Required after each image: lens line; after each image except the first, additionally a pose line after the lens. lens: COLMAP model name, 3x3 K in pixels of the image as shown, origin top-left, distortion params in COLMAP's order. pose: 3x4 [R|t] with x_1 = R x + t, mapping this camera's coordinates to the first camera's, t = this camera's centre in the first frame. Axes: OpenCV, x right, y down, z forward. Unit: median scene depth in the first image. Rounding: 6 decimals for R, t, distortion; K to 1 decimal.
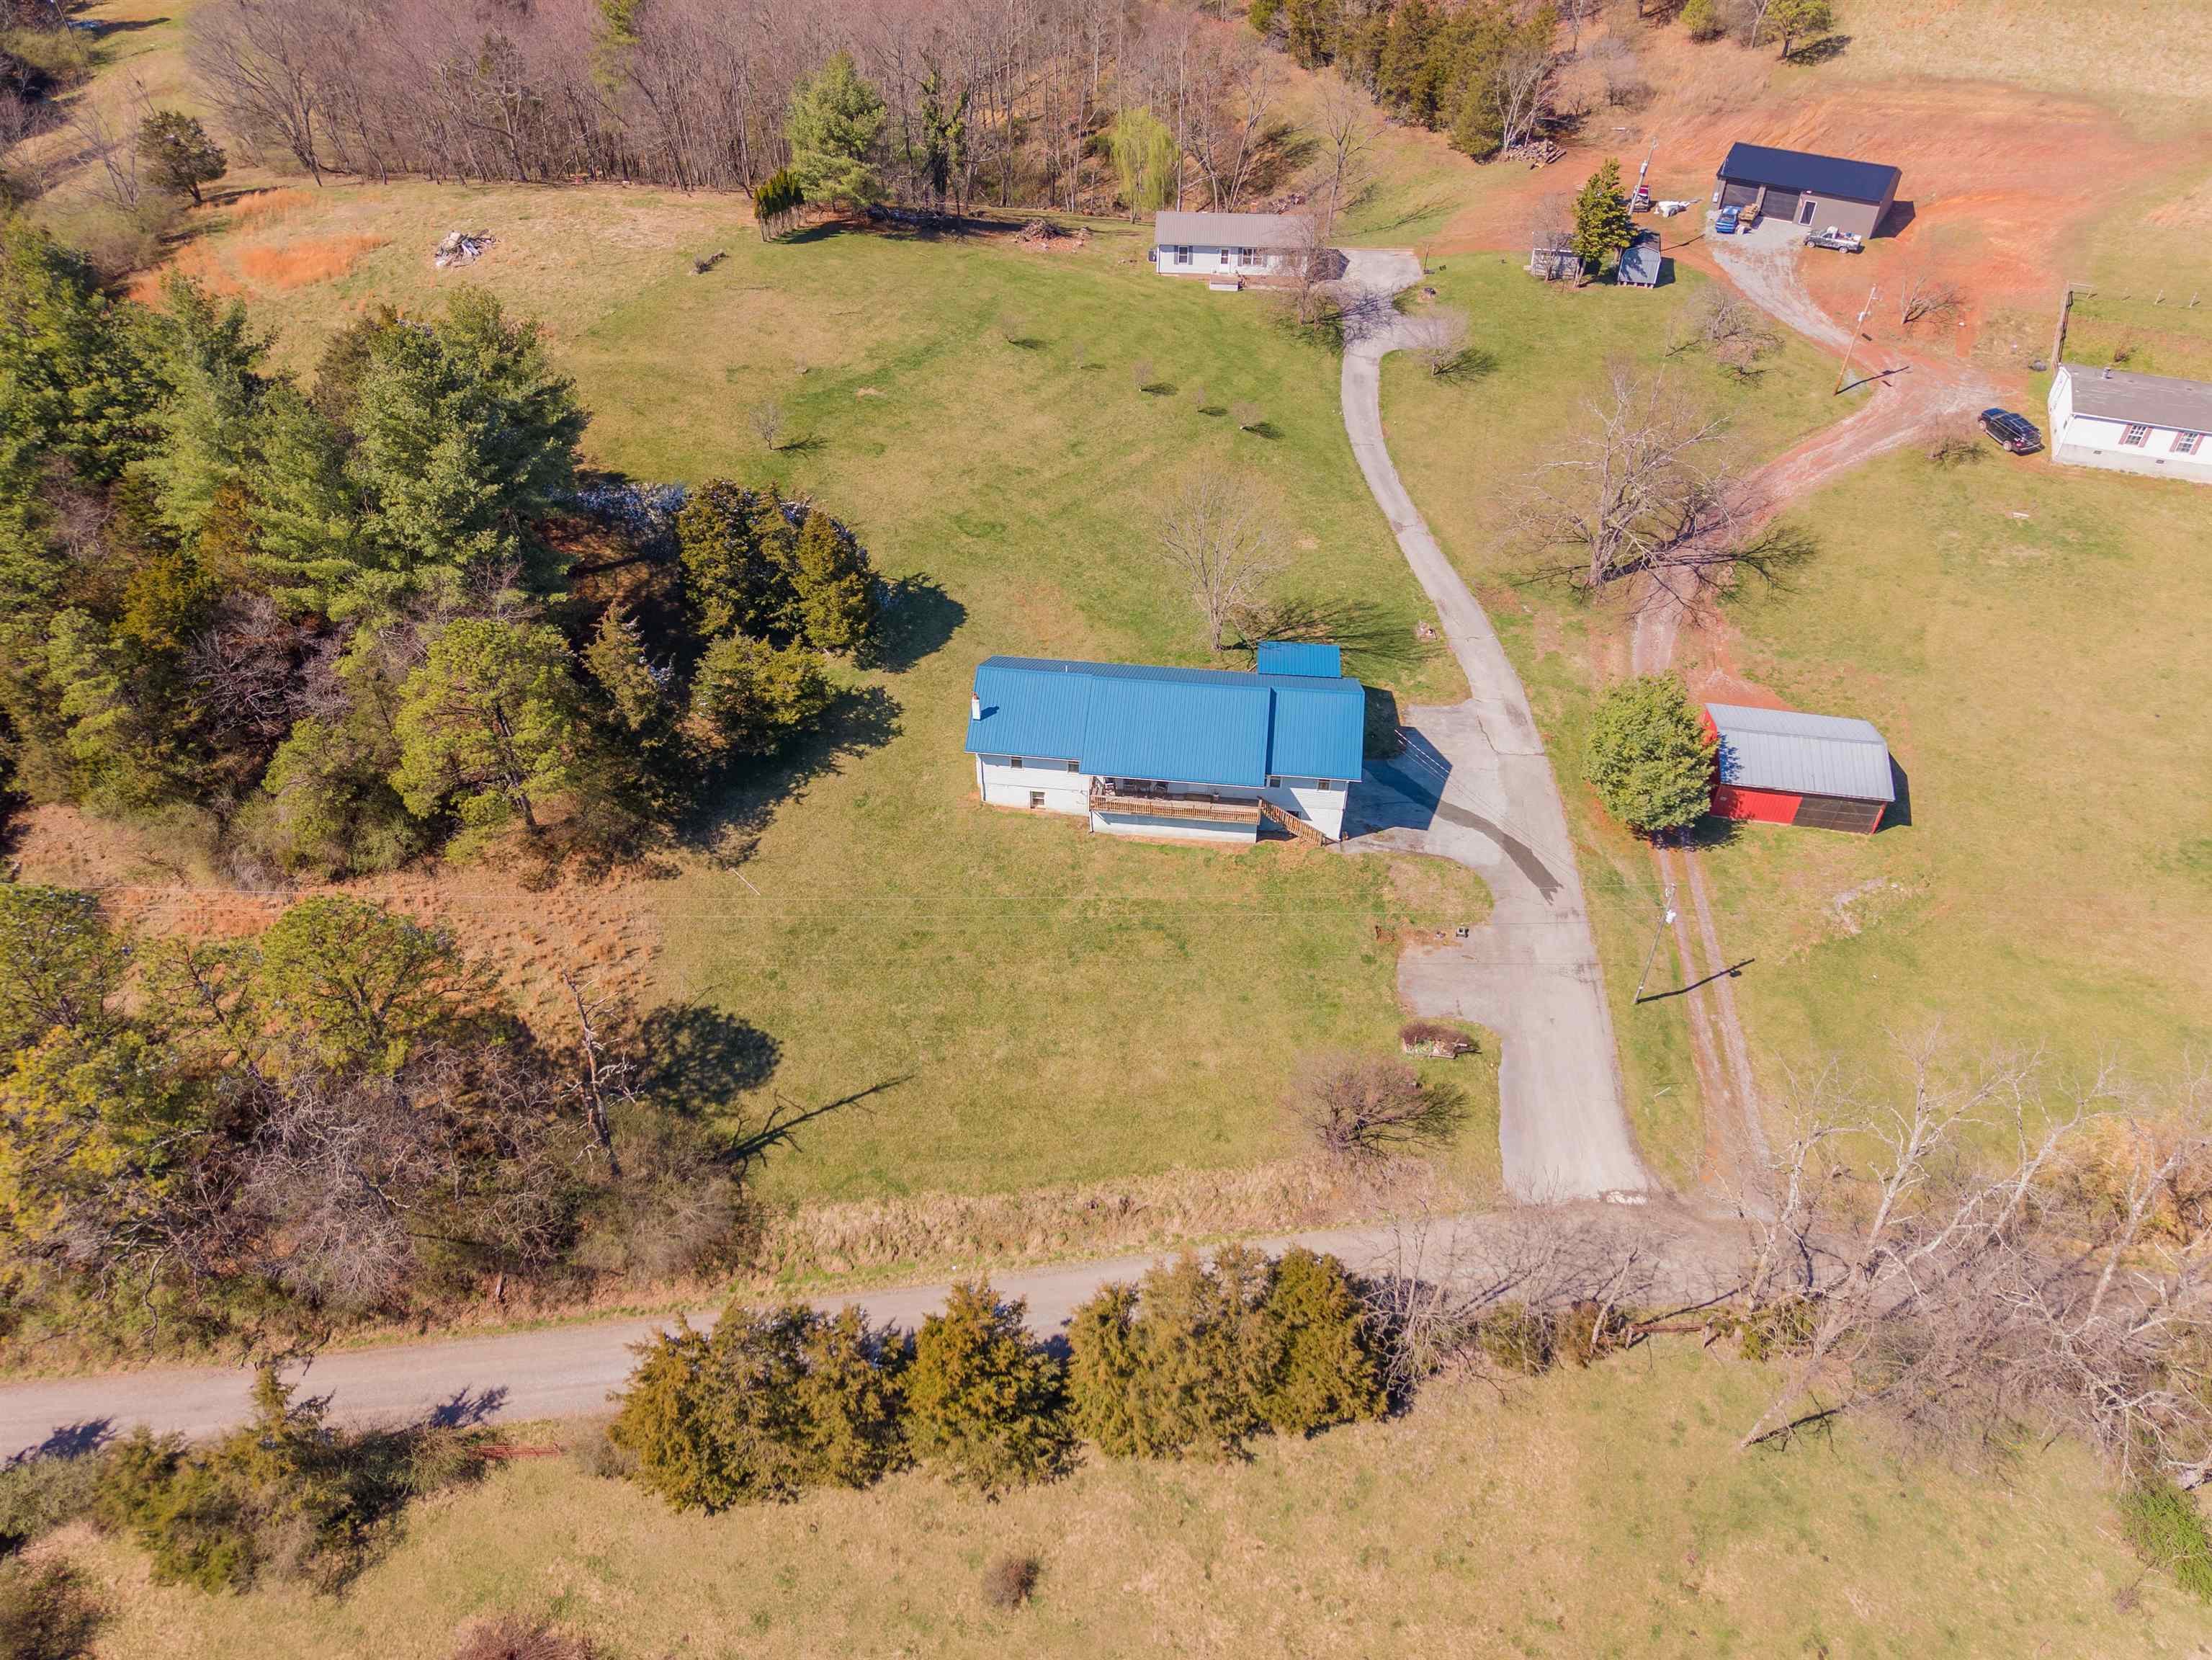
lens RADIAL K [[1481.4, 0, 1095.5], [0, 1481.4, 837.4], [0, 0, 1]] dist [0.027752, -0.024158]
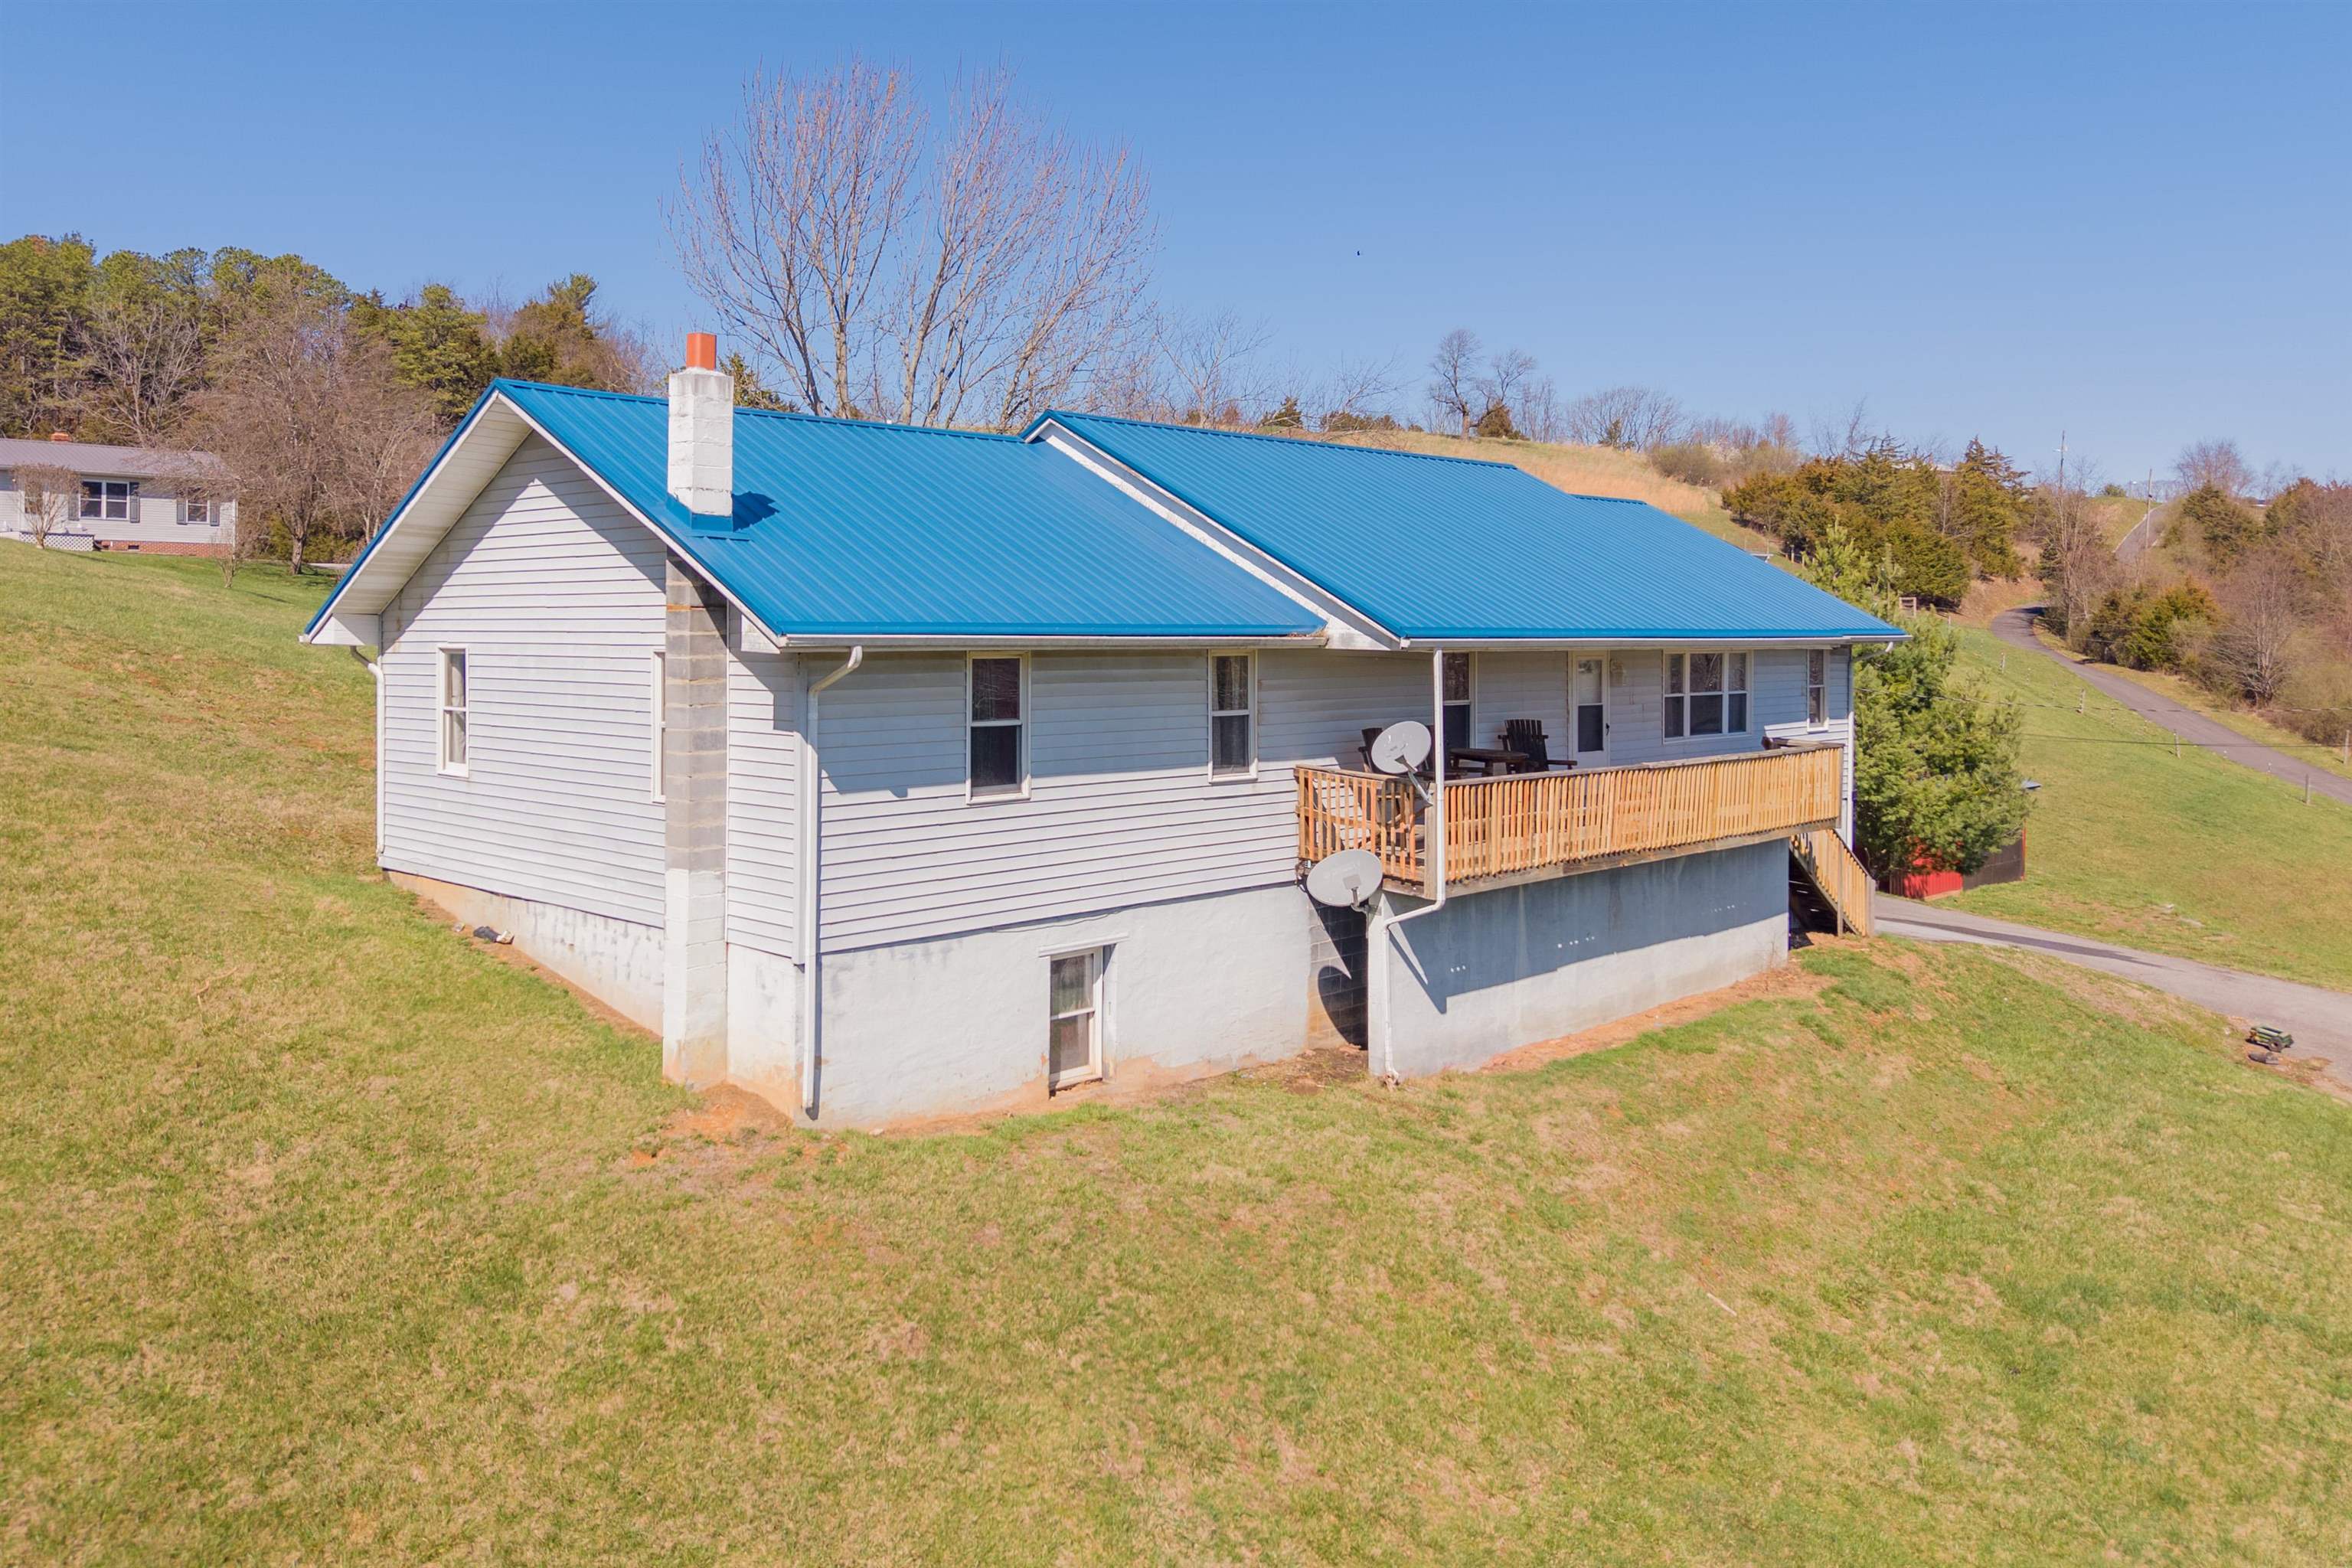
lens RADIAL K [[1767.1, 0, 1175.7], [0, 1767.1, 622.4], [0, 0, 1]] dist [0.014024, -0.014399]
pose [[0.604803, 0.006457, 0.796349, -0.191808], [0.509162, 0.765756, -0.392902, 0.024226], [-0.612346, 0.643099, 0.459844, 0.870274]]
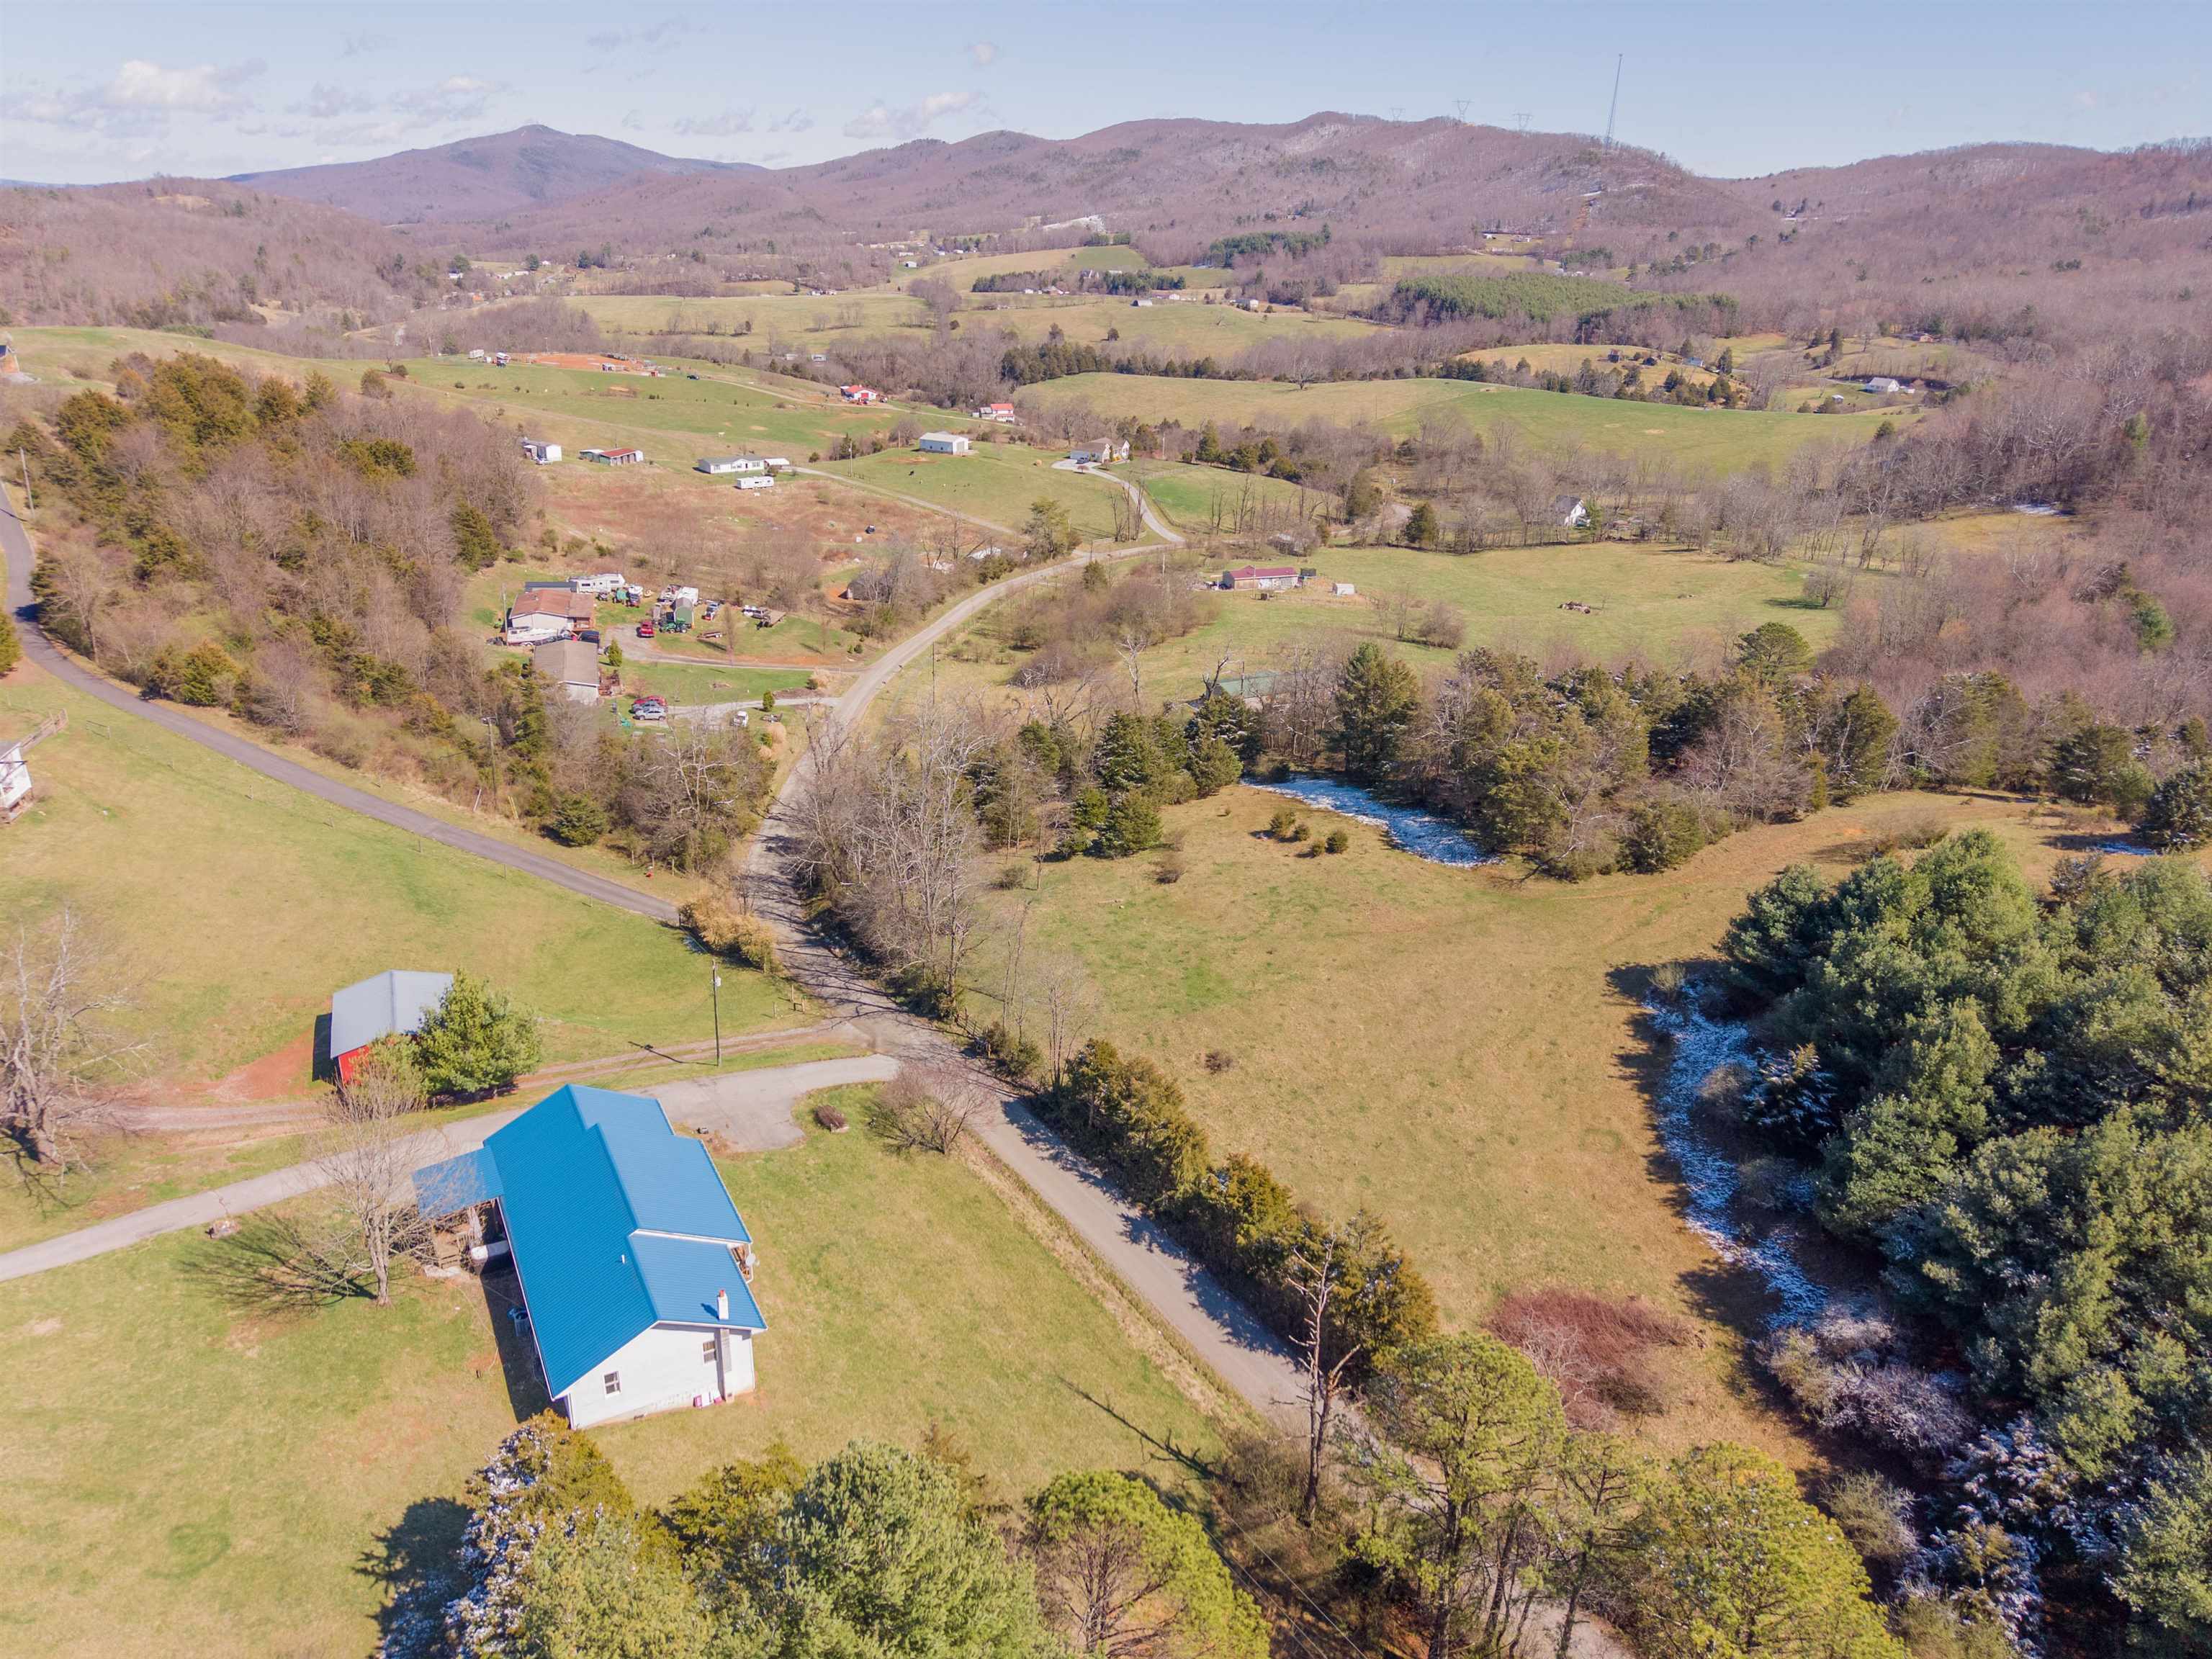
lens RADIAL K [[1481.2, 0, 1095.5], [0, 1481.2, 831.9], [0, 0, 1]] dist [0.027752, -0.024158]
pose [[-0.576213, -0.330839, 0.747345, -0.722687], [0.504195, 0.575783, 0.643631, -0.660150], [-0.643247, 0.747676, -0.164967, 0.778891]]
